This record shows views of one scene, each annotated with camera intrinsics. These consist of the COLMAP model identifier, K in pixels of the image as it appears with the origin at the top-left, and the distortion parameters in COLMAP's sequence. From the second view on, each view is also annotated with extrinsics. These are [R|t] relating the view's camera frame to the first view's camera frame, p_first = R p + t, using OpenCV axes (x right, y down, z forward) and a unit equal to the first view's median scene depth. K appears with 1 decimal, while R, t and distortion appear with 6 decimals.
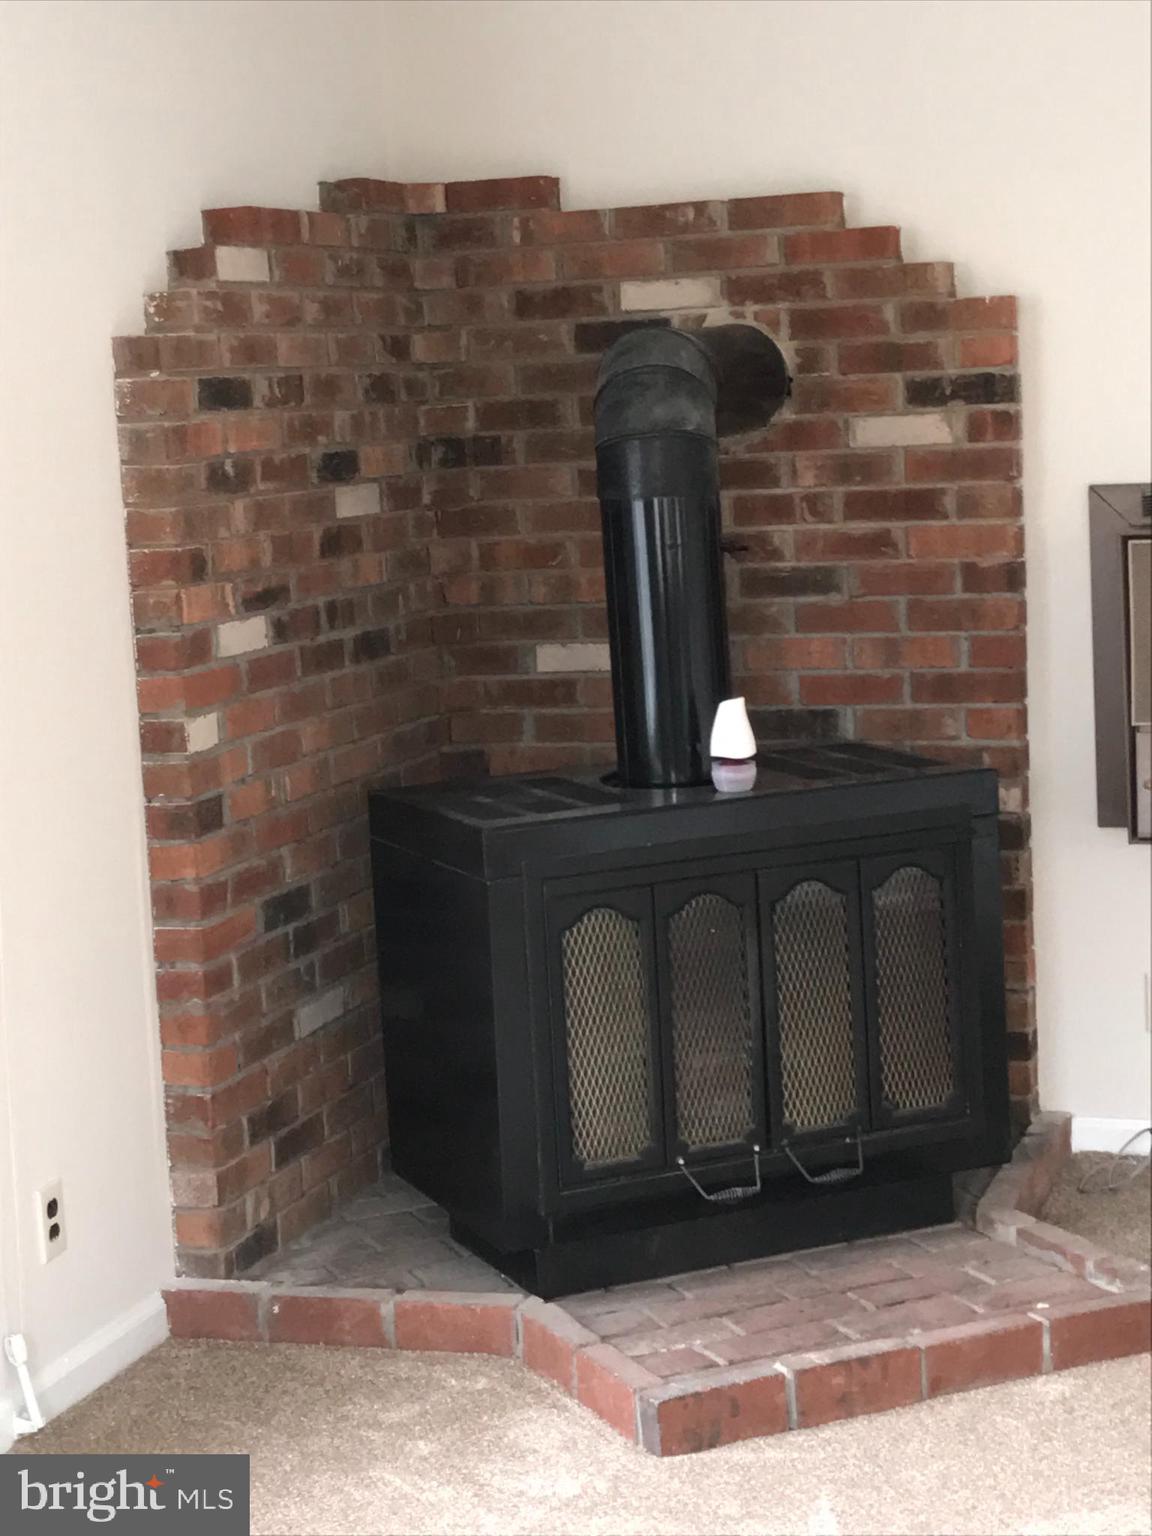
lens RADIAL K [[2769.4, 0, 576.0], [0, 2769.4, 768.0], [0, 0, 1]] dist [0.057660, 0.022897]
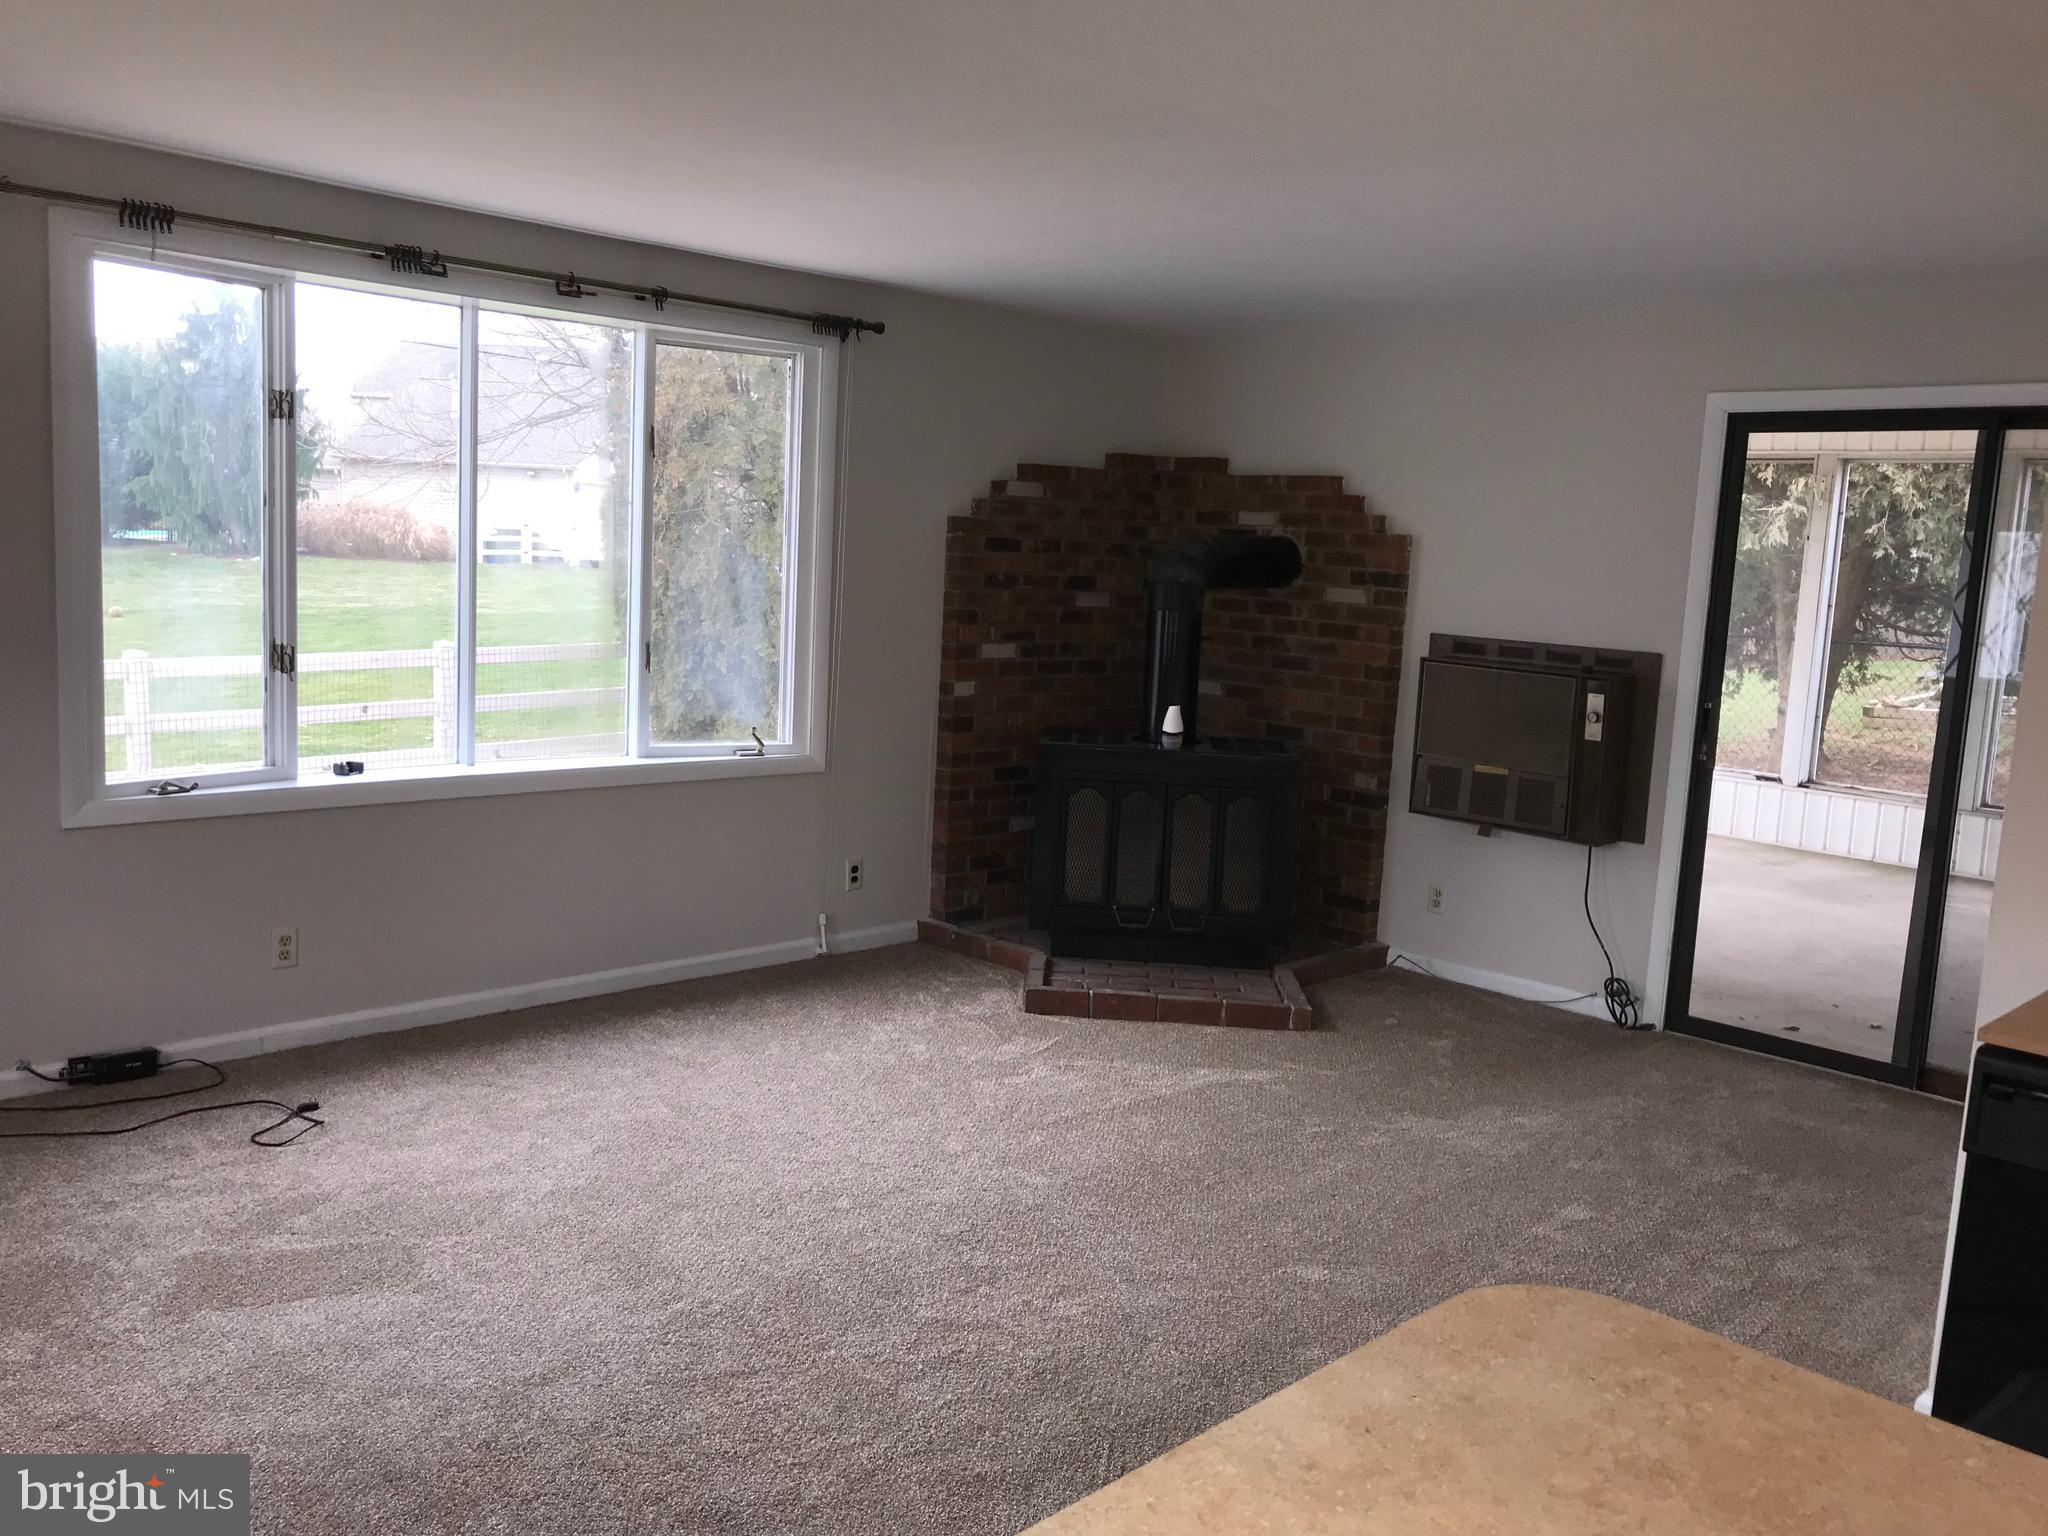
lens RADIAL K [[1654.1, 0, 1022.1], [0, 1654.1, 816.3], [0, 0, 1]] dist [0.012434, 0.006363]
pose [[0.879192, 0.169225, -0.445403, 0.487521], [-0.154677, 0.985544, 0.069124, -0.009344], [0.450662, 0.008121, 0.892658, -0.195022]]
